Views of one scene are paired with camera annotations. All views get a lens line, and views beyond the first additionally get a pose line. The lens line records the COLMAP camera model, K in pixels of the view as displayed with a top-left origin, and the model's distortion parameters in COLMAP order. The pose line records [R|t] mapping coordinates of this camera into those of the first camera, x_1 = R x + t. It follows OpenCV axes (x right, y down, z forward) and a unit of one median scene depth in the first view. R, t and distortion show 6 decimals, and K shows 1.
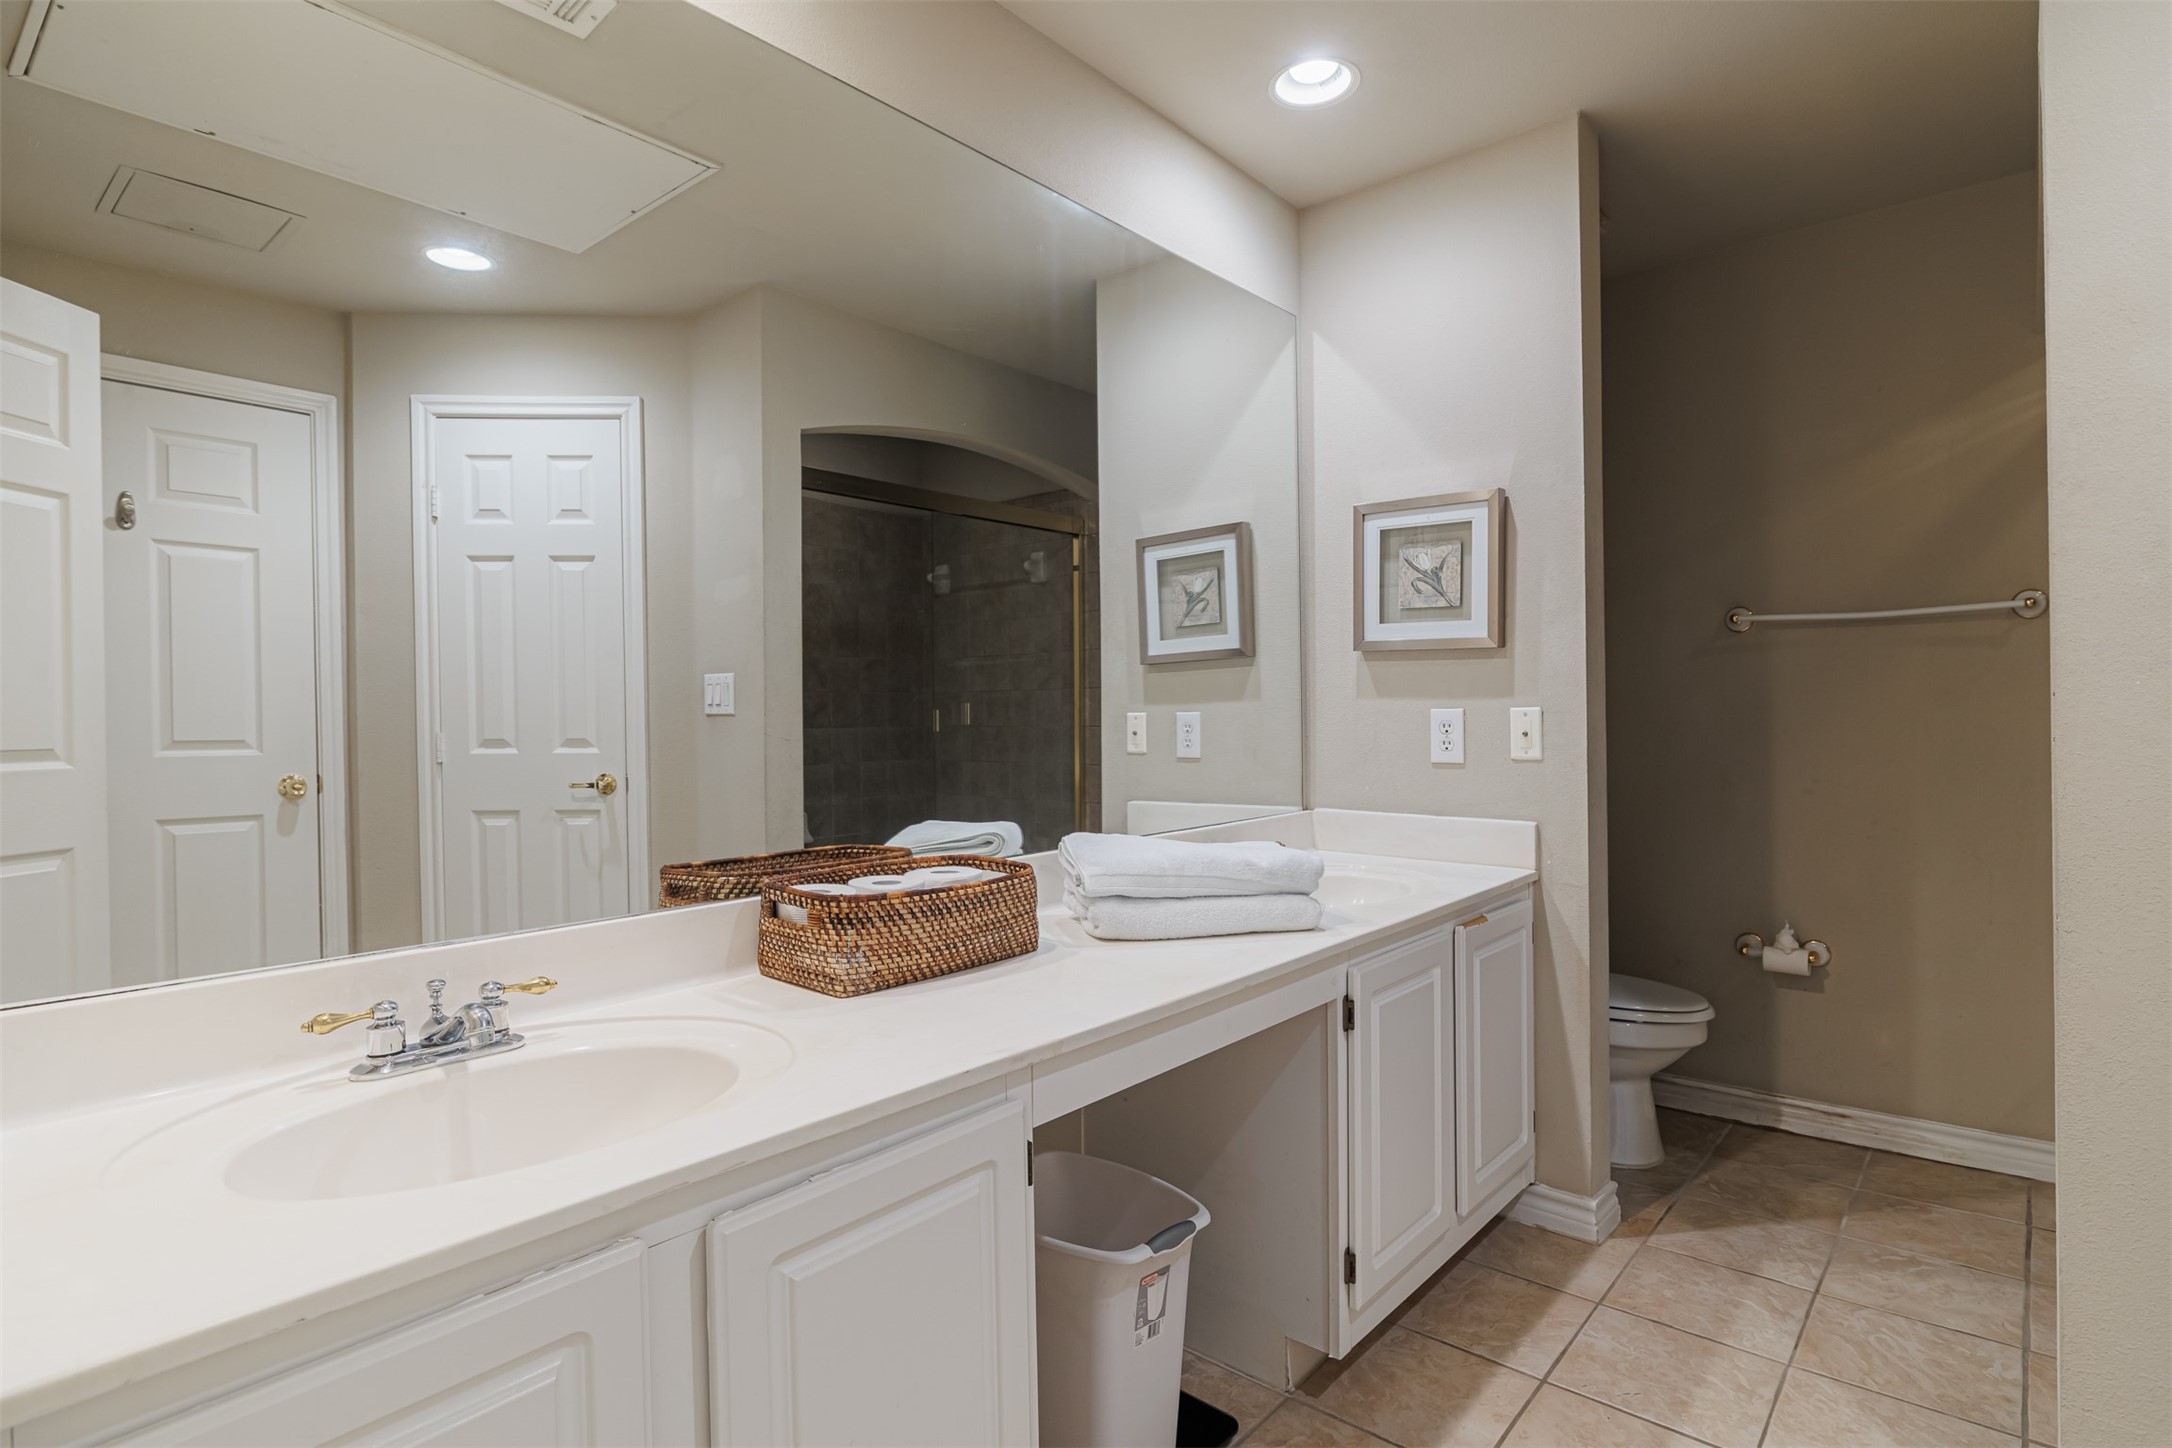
lens RADIAL K [[1106.7, 0, 1076.6], [0, 1106.7, 724.9], [0, 0, 1]] dist [0.003153, 0.000443]
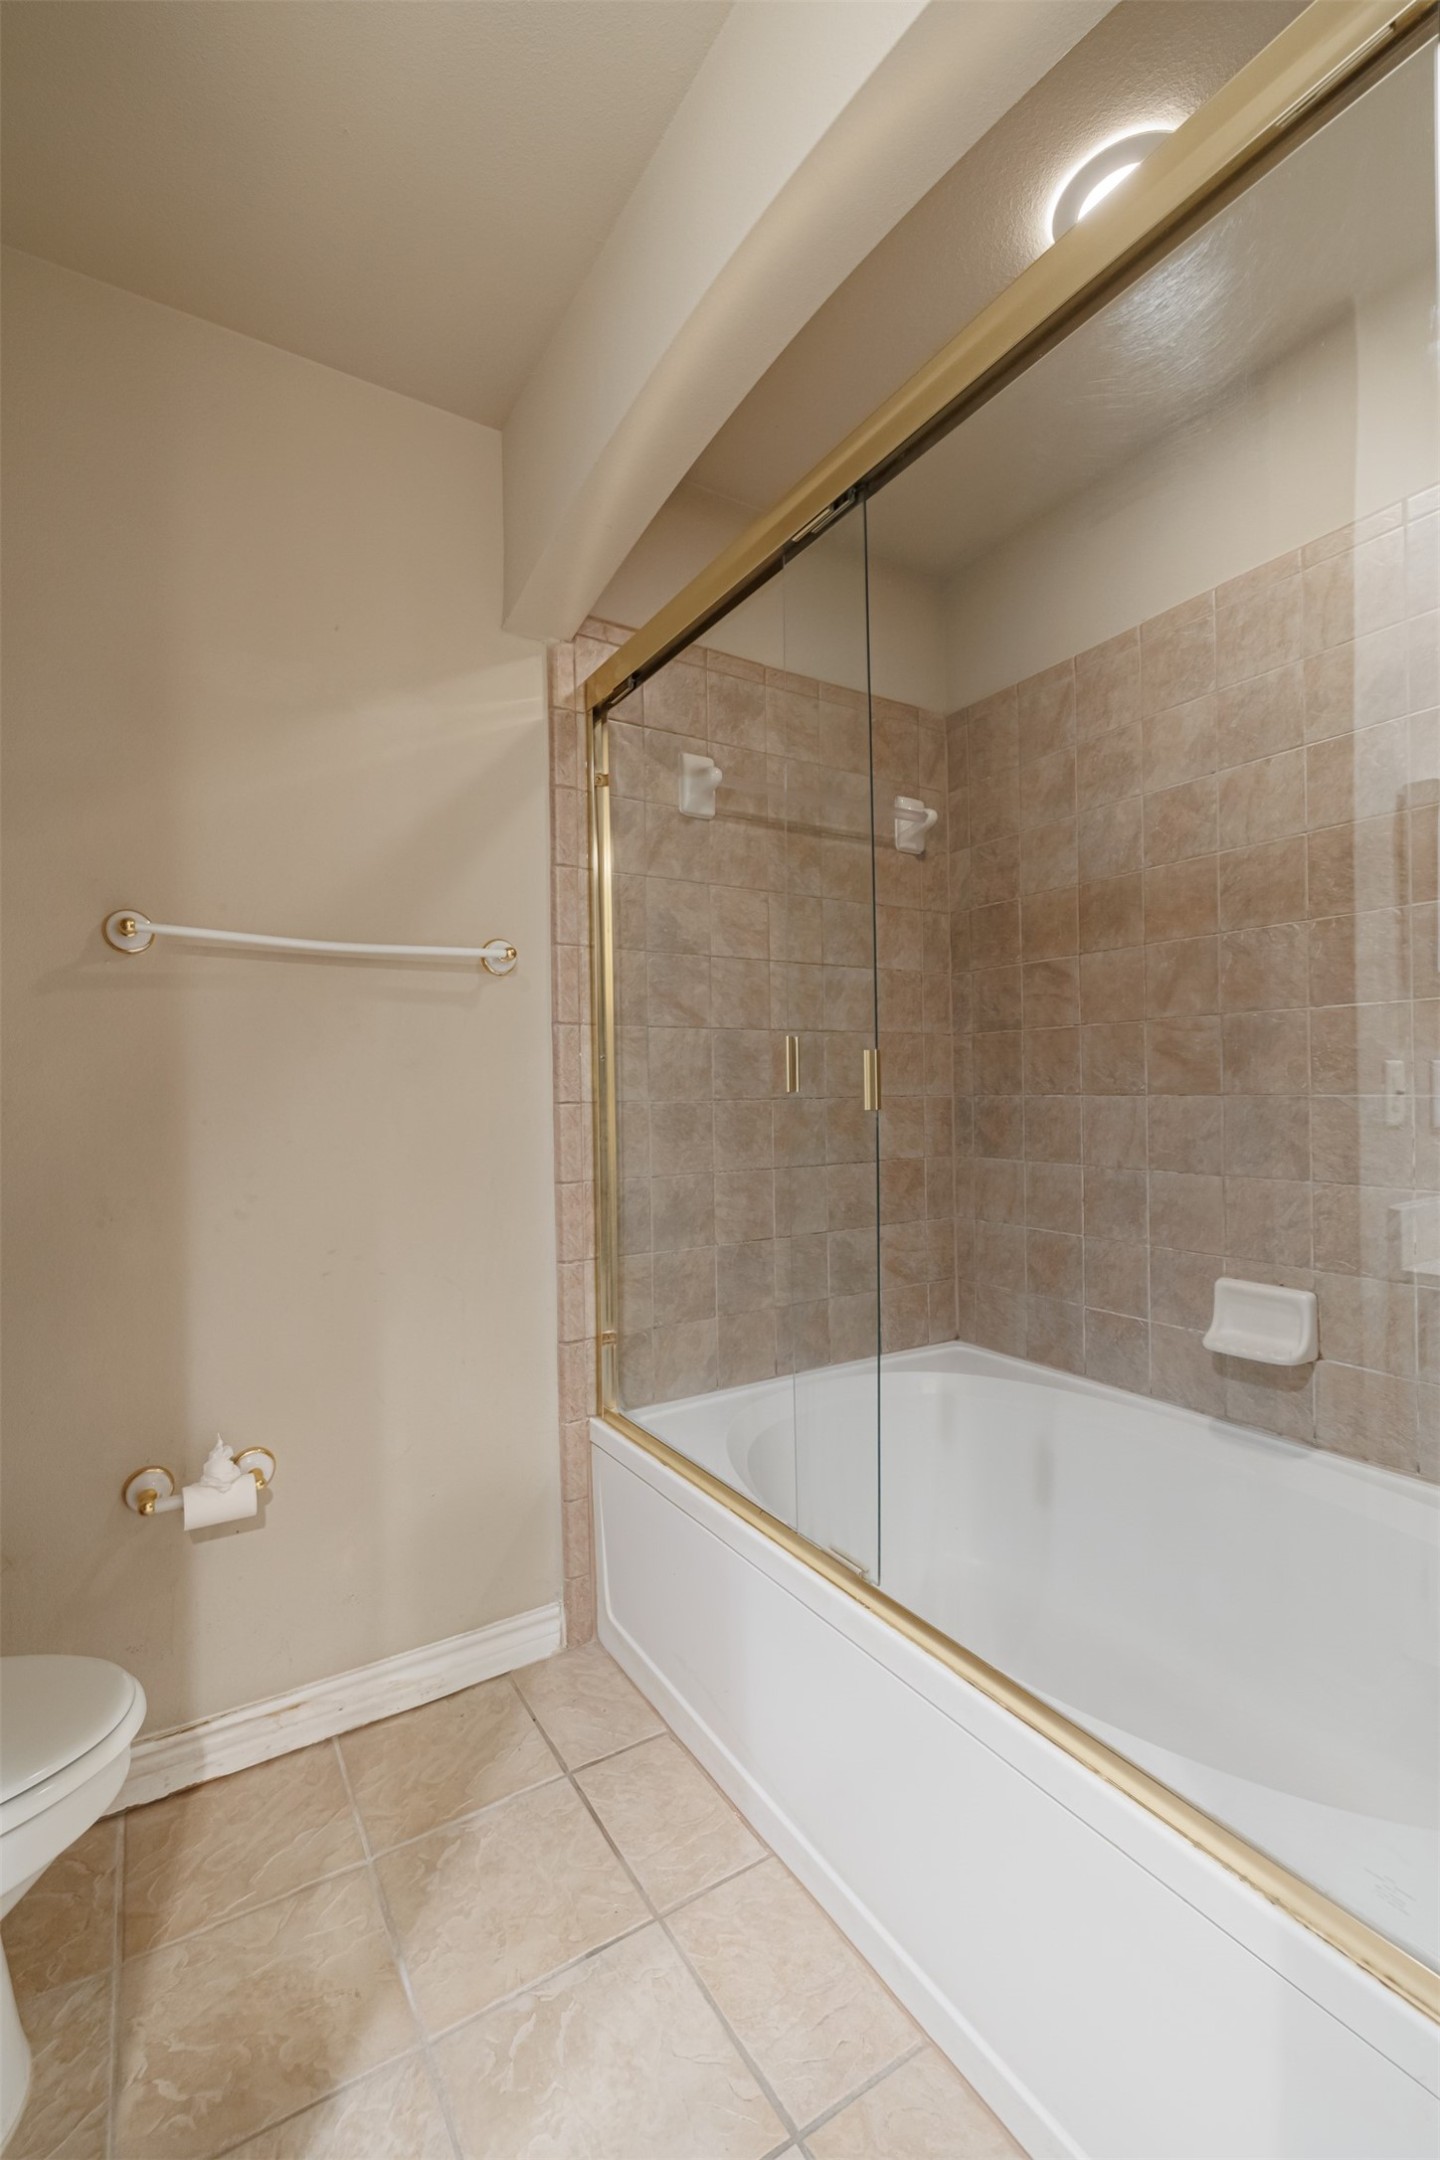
lens RADIAL K [[919.2, 0, 711.6], [0, 919.2, 1084.3], [0, 0, 1]] dist [-0.001516, 0.000326]
pose [[0.295468, 0.007772, 0.955321, 0.239070], [0.015848, 0.999789, -0.013035, -0.003620], [-0.955221, 0.018991, 0.295283, 0.589724]]
